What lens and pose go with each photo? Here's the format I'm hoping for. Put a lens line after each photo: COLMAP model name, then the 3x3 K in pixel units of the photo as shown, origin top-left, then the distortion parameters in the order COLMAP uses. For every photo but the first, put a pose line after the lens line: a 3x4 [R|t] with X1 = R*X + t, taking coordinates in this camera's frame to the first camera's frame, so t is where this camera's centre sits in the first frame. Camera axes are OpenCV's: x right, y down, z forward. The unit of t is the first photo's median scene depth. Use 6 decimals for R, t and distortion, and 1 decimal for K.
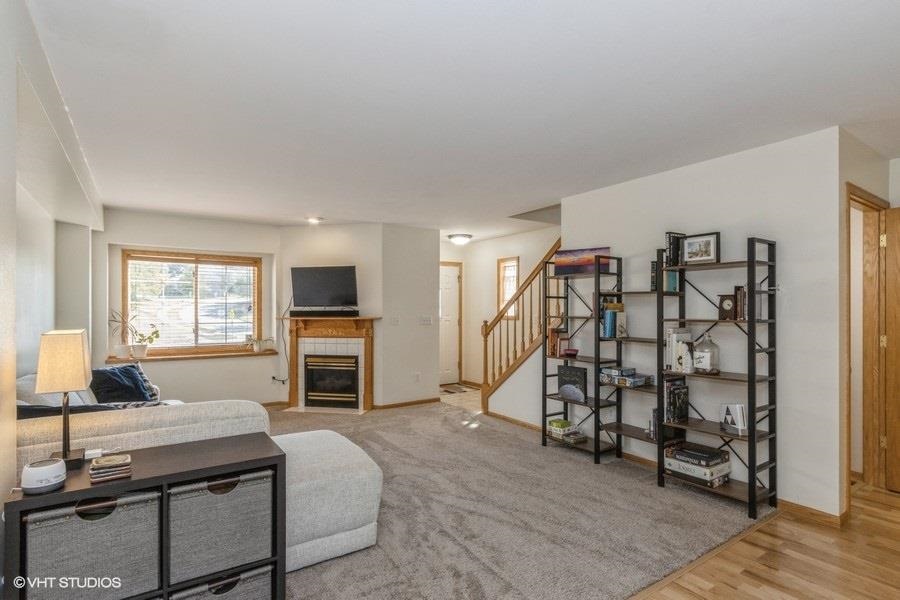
lens RADIAL K [[447.1, 0, 447.4], [0, 447.1, 308.5], [0, 0, 1]] dist [-0.005609, -0.000233]
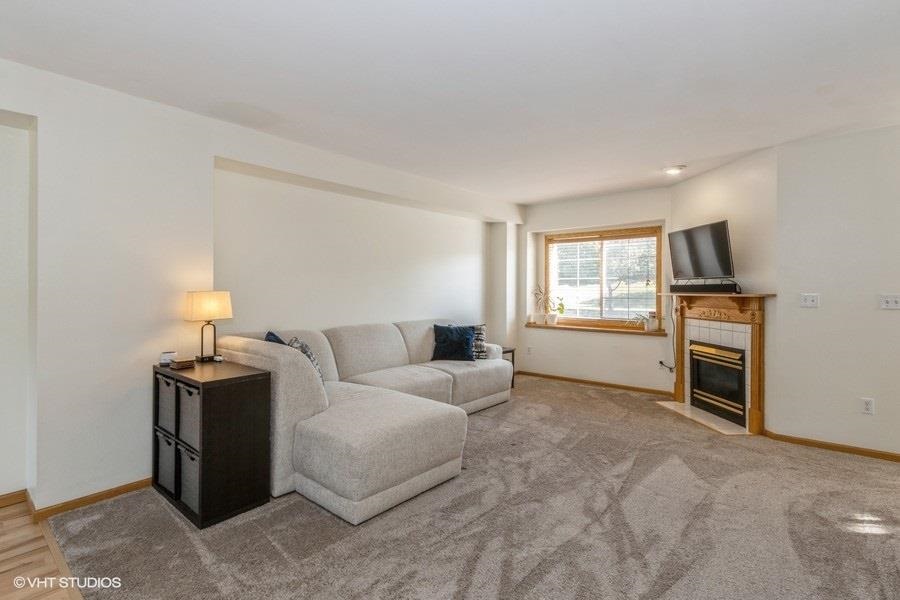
lens RADIAL K [[425.1, 0, 429.7], [0, 425.1, 282.4], [0, 0, 1]] dist [0.004283, 0.001083]
pose [[0.263580, -0.013233, -0.964547, 0.301940], [0.001159, 0.999910, -0.013401, 0.010758], [0.964637, 0.002414, 0.263572, 0.363878]]
